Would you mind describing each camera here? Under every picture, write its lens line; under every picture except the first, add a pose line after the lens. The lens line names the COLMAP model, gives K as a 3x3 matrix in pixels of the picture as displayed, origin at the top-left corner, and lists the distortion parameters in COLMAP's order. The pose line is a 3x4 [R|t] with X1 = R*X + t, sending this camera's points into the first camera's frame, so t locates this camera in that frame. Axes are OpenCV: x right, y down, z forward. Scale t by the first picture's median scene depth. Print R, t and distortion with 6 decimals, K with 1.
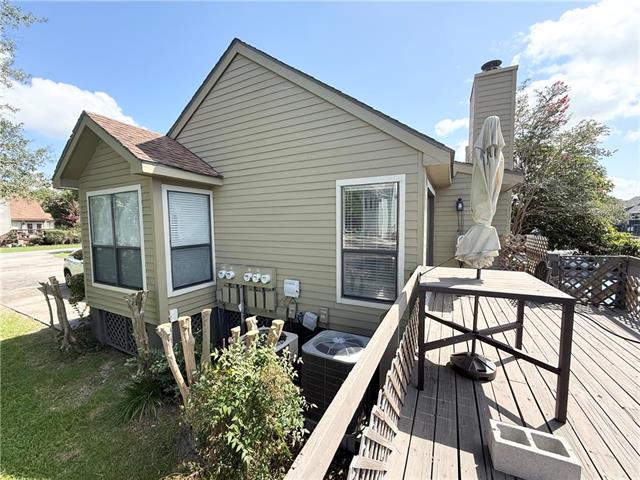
lens RADIAL K [[255.8, 0, 321.8], [0, 255.8, 240.9], [0, 0, 1]] dist [-0.000537, -0.000077]
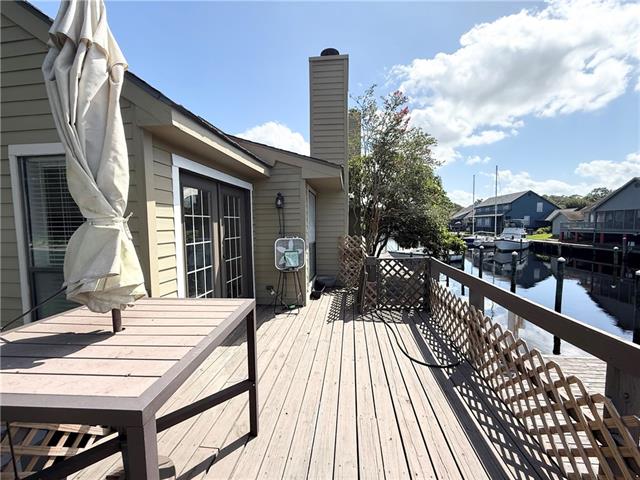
lens RADIAL K [[255.8, 0, 321.5], [0, 255.8, 242.1], [0, 0, 1]] dist [-0.000537, -0.000077]
pose [[0.937621, -0.026340, 0.346660, 0.436178], [0.028276, 0.999600, -0.000529, -0.006461], [-0.346508, 0.010298, 0.937991, 0.215725]]
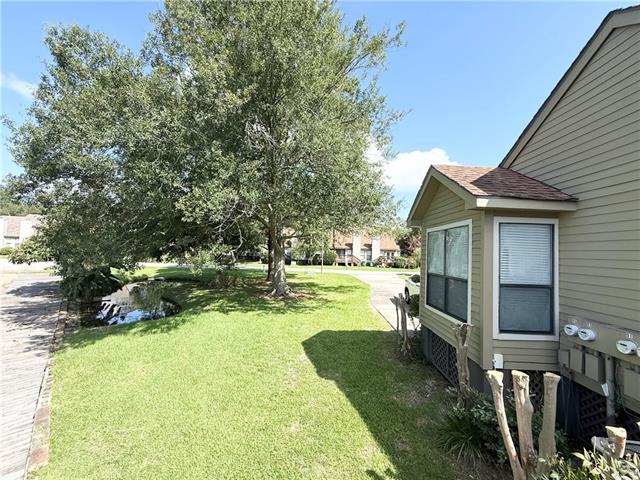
lens RADIAL K [[255.8, 0, 320.0], [0, 255.8, 240.7], [0, 0, 1]] dist [-0.000537, -0.000077]
pose [[0.446809, -0.013415, -0.894529, -0.051593], [-0.098607, 0.993057, -0.064146, -0.006064], [0.889179, 0.116868, 0.442384, 0.005571]]
